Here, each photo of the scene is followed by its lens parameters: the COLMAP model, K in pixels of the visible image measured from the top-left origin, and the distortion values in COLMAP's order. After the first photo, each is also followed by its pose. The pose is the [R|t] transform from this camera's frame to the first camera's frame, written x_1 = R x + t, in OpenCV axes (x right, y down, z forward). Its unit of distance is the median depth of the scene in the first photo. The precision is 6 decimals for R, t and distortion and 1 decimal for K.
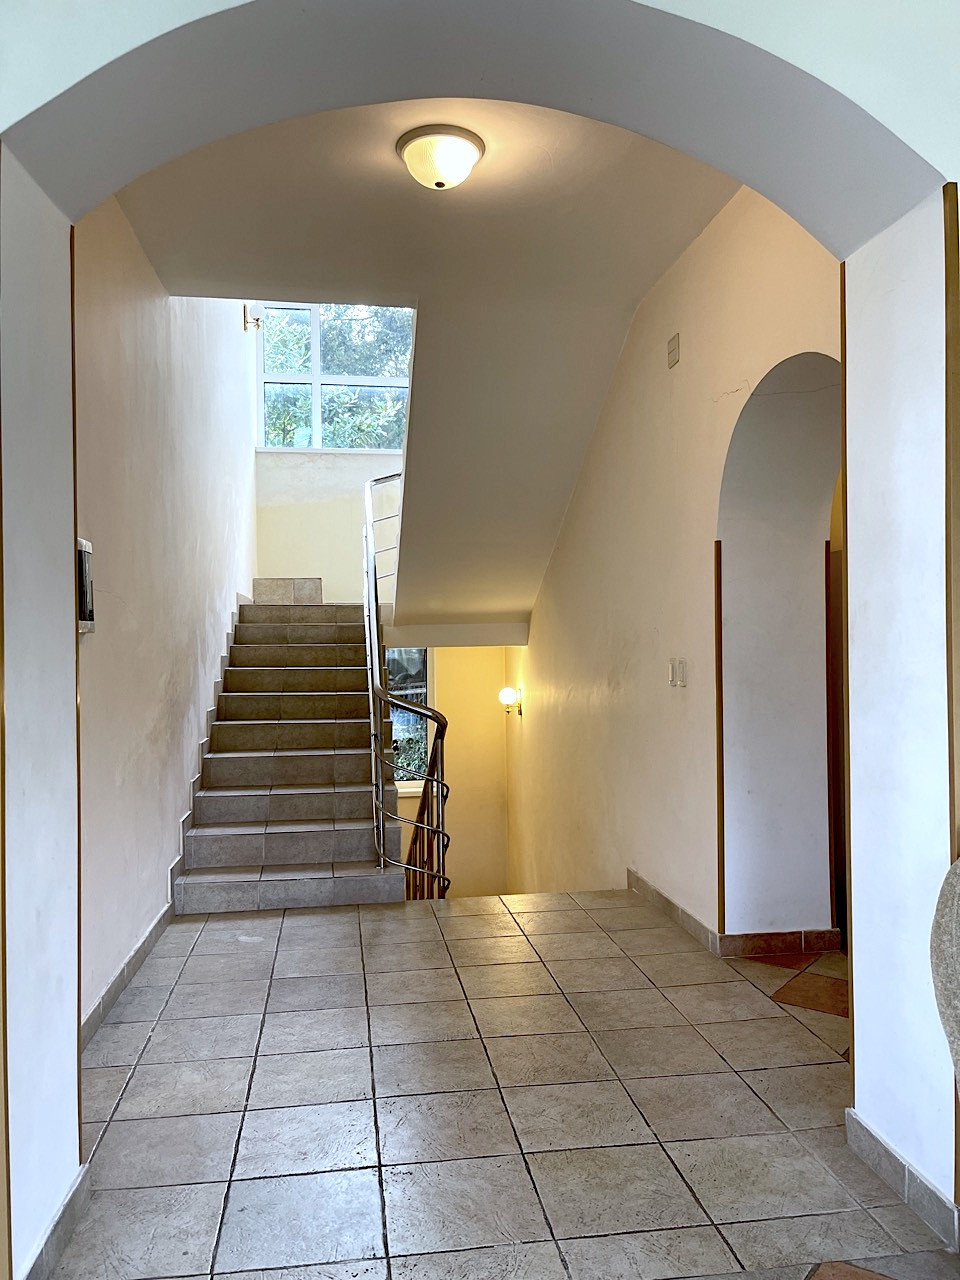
lens RADIAL K [[977.2, 0, 480.9], [0, 977.2, 644.6], [0, 0, 1]] dist [0.048084, 0.000096]
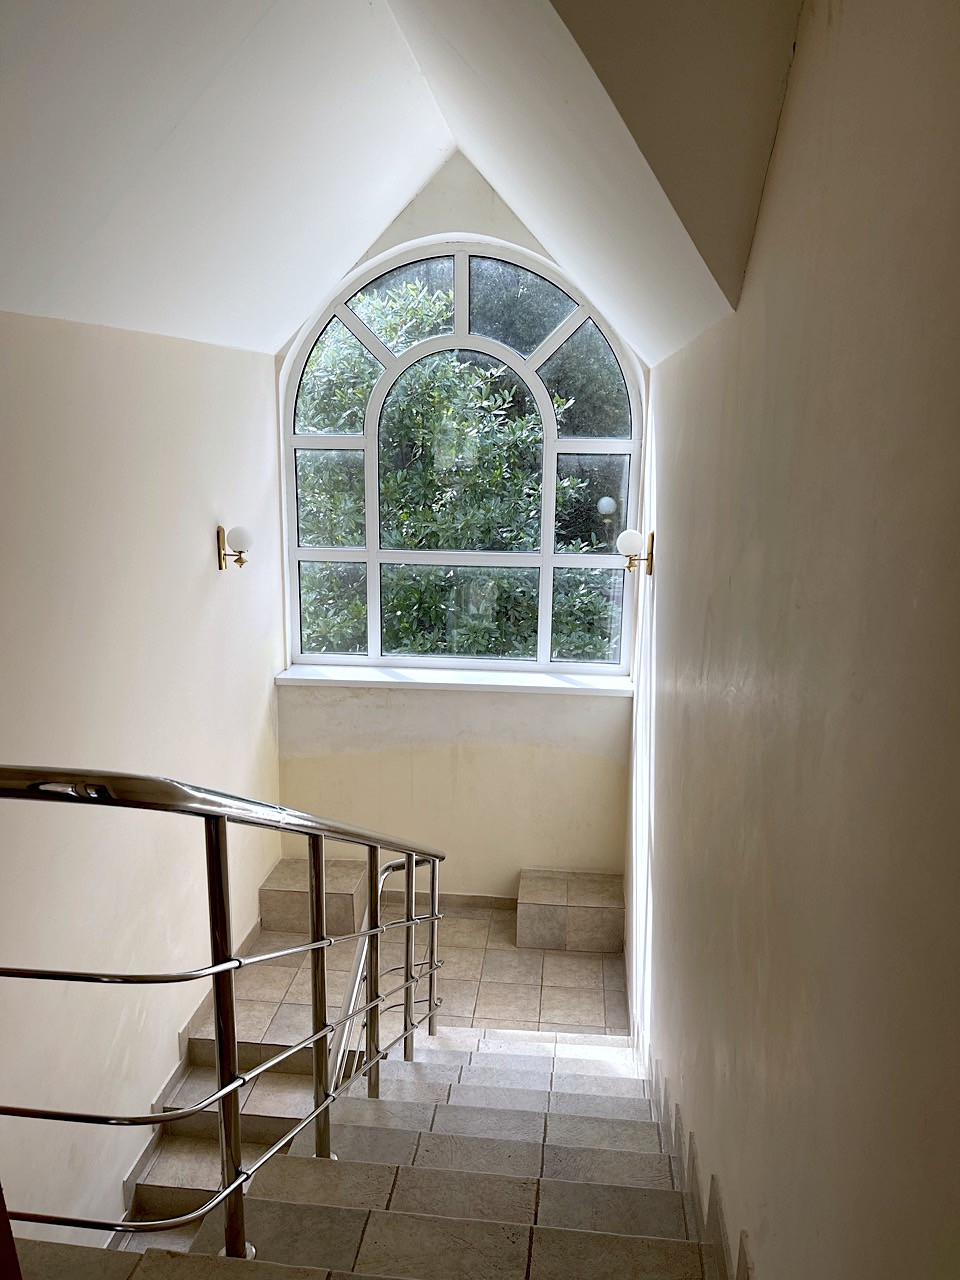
lens RADIAL K [[977.2, 0, 481.3], [0, 977.2, 640.4], [0, 0, 1]] dist [0.048084, 0.000096]
pose [[0.968798, 0.073747, -0.236628, 0.069239], [-0.021960, 0.976494, 0.214425, -0.372749], [0.246879, -0.202538, 0.947644, 0.388329]]
